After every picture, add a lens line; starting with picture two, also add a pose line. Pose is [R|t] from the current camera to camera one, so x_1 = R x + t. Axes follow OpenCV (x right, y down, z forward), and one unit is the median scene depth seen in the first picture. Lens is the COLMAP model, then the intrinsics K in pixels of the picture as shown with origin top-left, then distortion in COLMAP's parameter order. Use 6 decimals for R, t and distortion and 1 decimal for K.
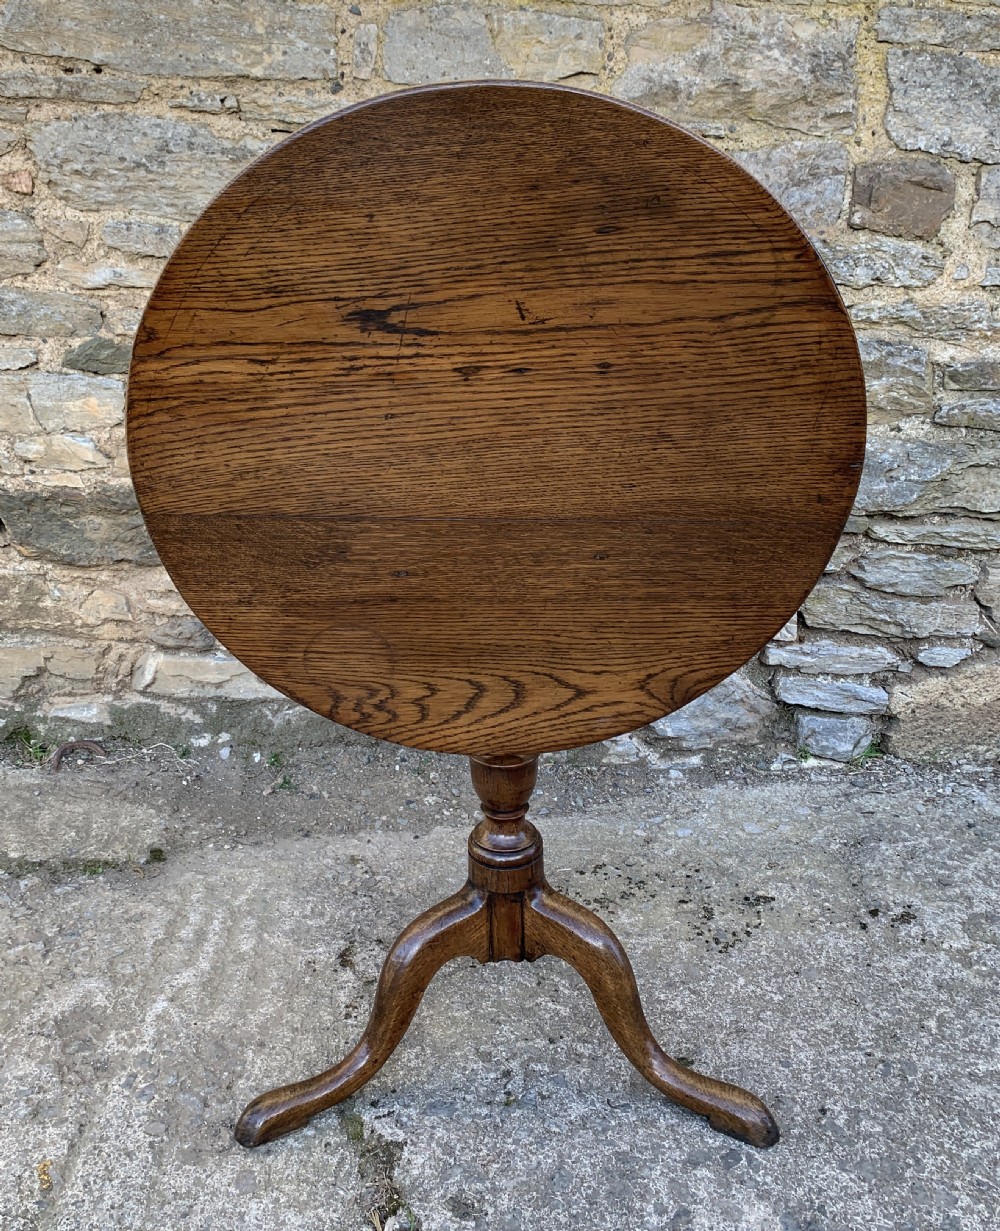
lens RADIAL K [[1163.4, 0, 495.9], [0, 1163.4, 521.6], [0, 0, 1]] dist [0.017831, -0.007708]
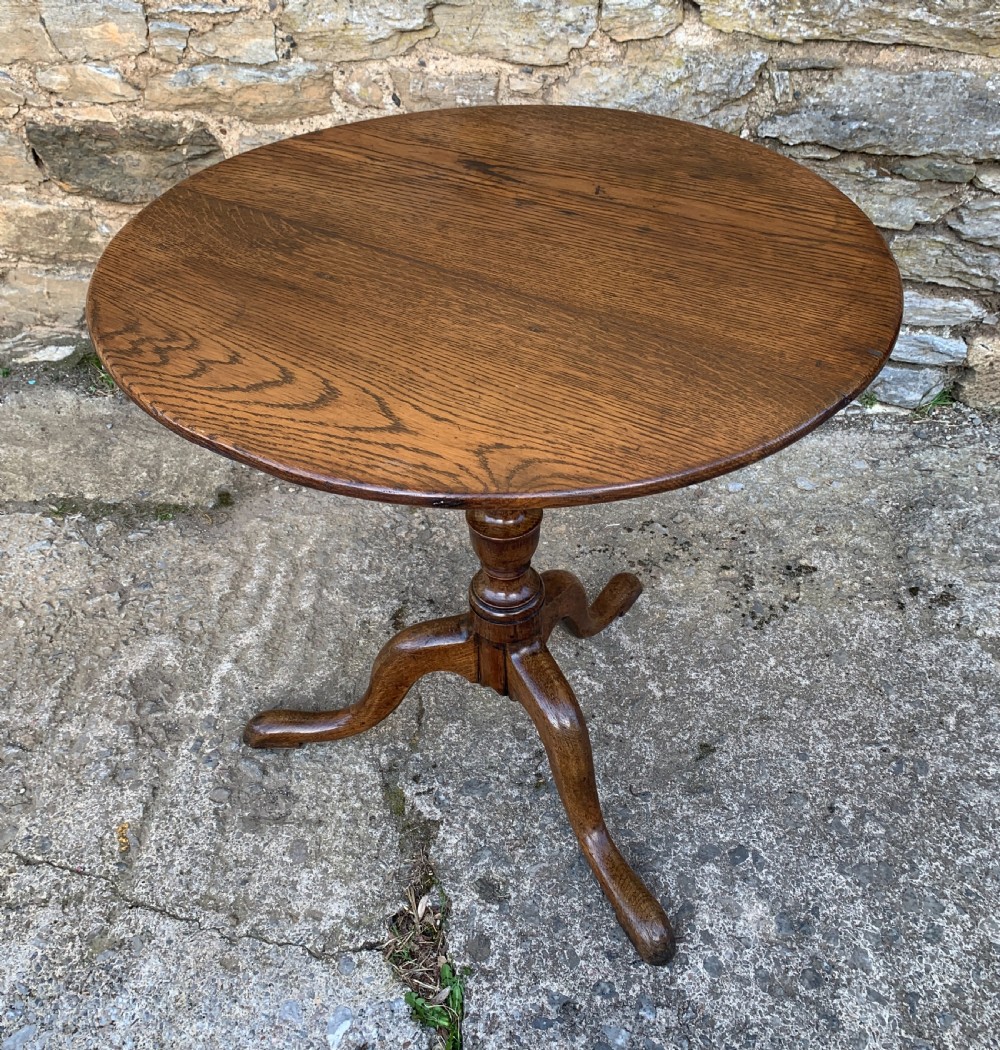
lens RADIAL K [[1104.0, 0, 513.2], [0, 1104.0, 430.2], [0, 0, 1]] dist [0.017262, -0.014526]
pose [[0.997076, 0.036054, -0.067374, 0.036029], [-0.008468, 0.928399, 0.371489, -0.153569], [0.075943, -0.369832, 0.925990, 0.133701]]
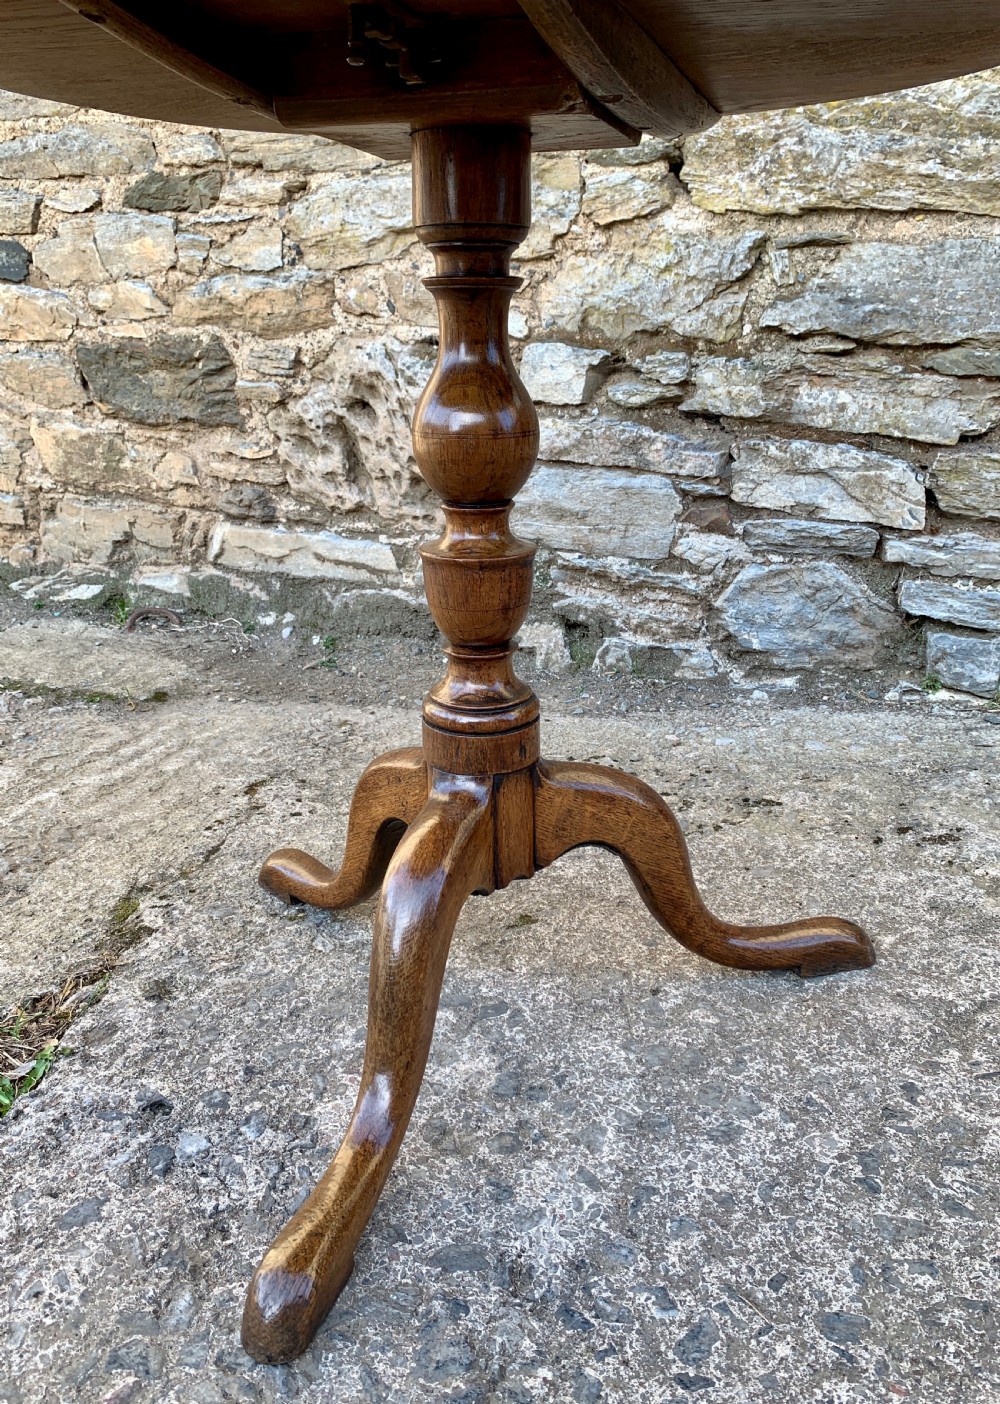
lens RADIAL K [[1120.0, 0, 508.7], [0, 1120.0, 697.7], [0, 0, 1]] dist [0.016167, -0.005378]
pose [[0.928884, 0.080871, -0.361433, 0.347727], [-0.058462, 0.995651, 0.072530, 0.217263], [0.365727, -0.046242, 0.929573, 0.250319]]
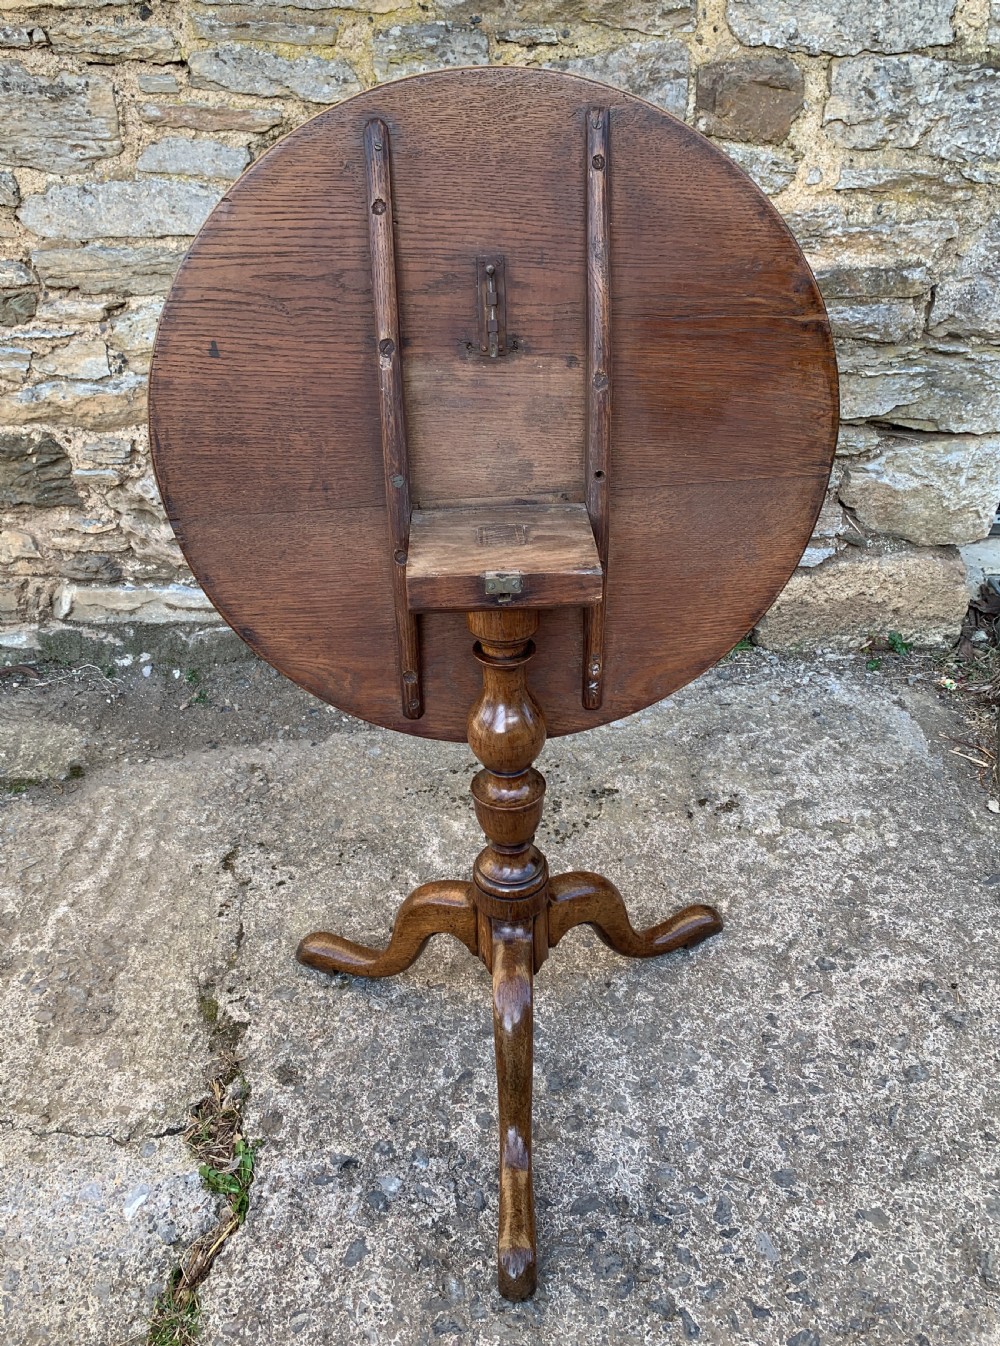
lens RADIAL K [[1120.7, 0, 516.9], [0, 1120.7, 630.3], [0, 0, 1]] dist [0.012233, -0.000384]
pose [[0.998542, -0.038765, -0.037575, 0.195304], [0.046590, 0.970402, 0.236959, -0.090674], [0.027277, -0.238364, 0.970793, -0.010313]]
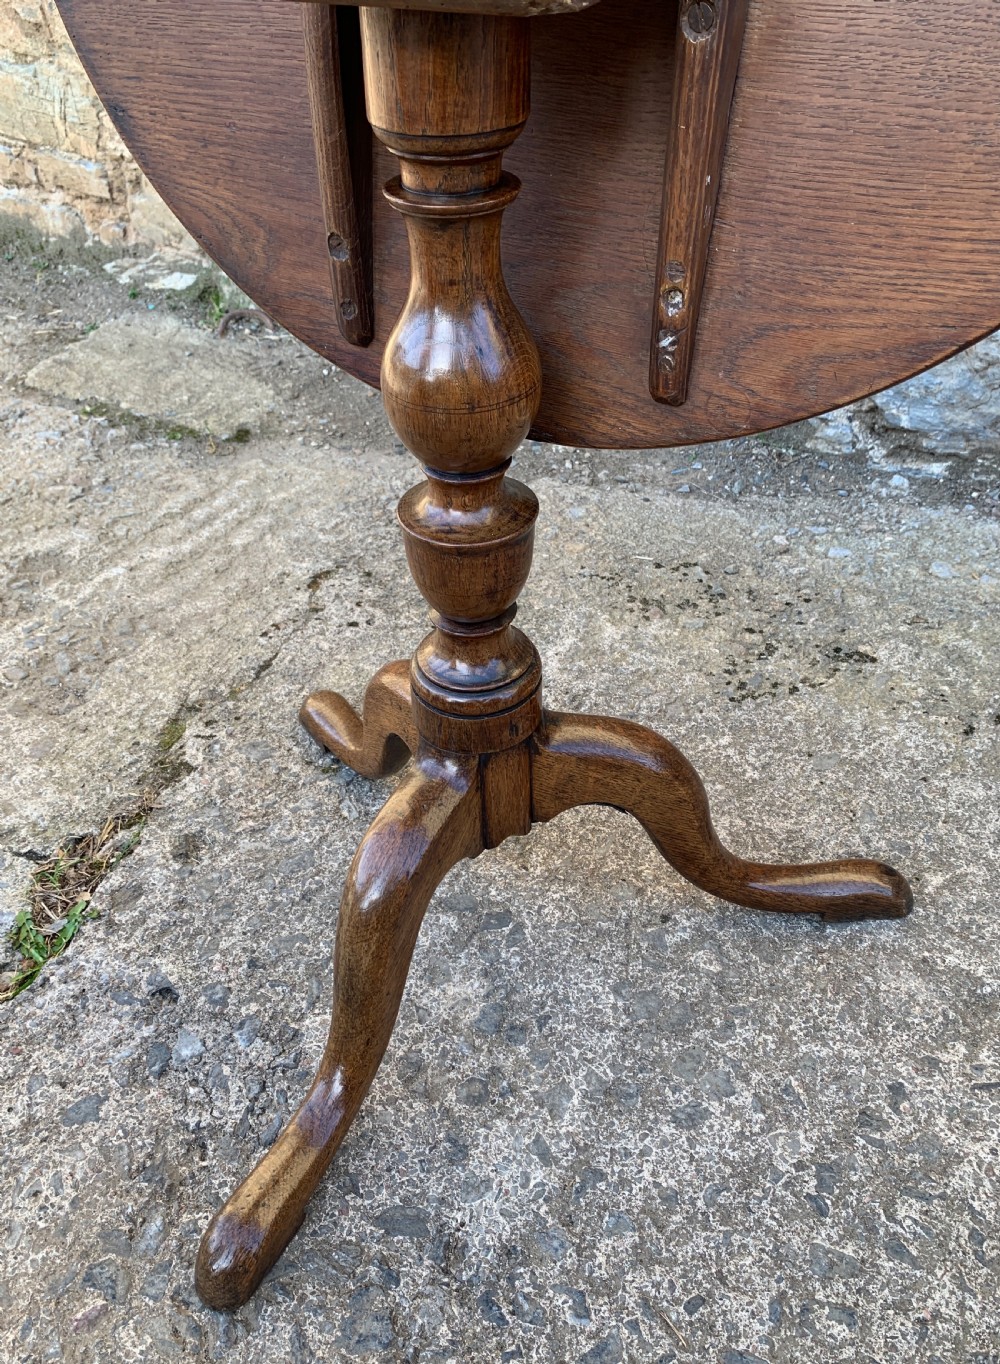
lens RADIAL K [[1109.5, 0, 501.9], [0, 1109.5, 715.9], [0, 0, 1]] dist [0.056182, -0.099446]
pose [[0.850639, 0.298868, -0.432541, 0.361781], [-0.086551, 0.891091, 0.445495, 0.077145], [0.518578, -0.341518, 0.783864, 0.362464]]
